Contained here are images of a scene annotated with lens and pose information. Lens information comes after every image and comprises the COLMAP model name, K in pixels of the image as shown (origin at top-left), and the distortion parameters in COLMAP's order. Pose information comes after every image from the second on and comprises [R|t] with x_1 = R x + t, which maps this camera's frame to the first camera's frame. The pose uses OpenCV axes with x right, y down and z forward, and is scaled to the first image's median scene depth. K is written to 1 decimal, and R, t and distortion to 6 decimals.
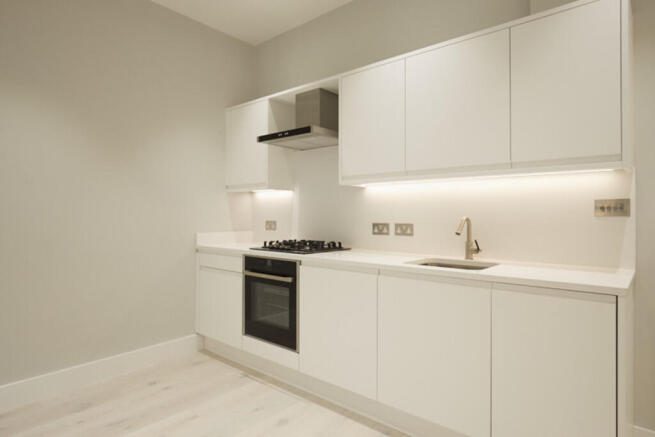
lens RADIAL K [[385.0, 0, 326.4], [0, 385.0, 213.1], [0, 0, 1]] dist [-0.003093, -0.000282]
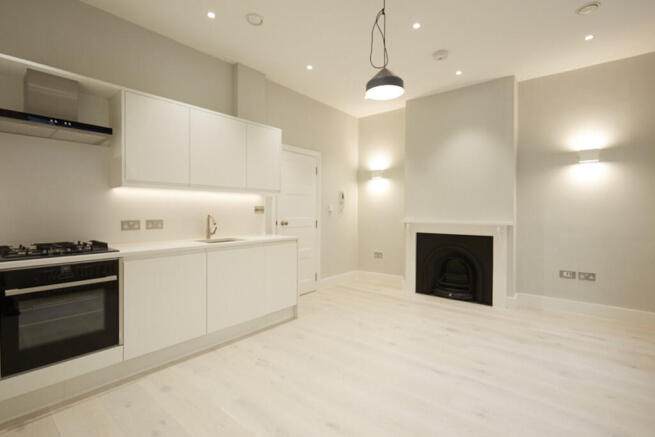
lens RADIAL K [[299.3, 0, 327.5], [0, 299.3, 218.5], [0, 0, 1]] dist [0.000035, 0.000011]
pose [[-0.009209, -0.025269, 0.999638, -0.802655], [-0.003321, 0.999676, 0.025239, -0.005208], [-0.999952, -0.003087, -0.009290, 0.400633]]
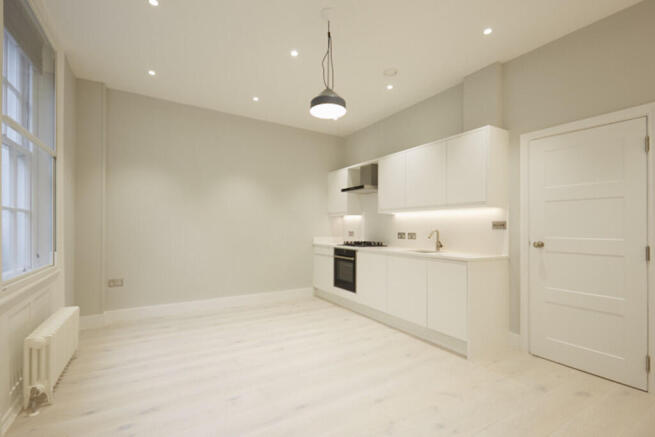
lens RADIAL K [[300.7, 0, 326.9], [0, 300.7, 227.6], [0, 0, 1]] dist [0.000341, 0.000026]
pose [[0.950342, 0.004162, -0.311180, 0.256708], [-0.003699, 0.999991, 0.002079, -0.000829], [0.311186, -0.000825, 0.950349, -0.556470]]
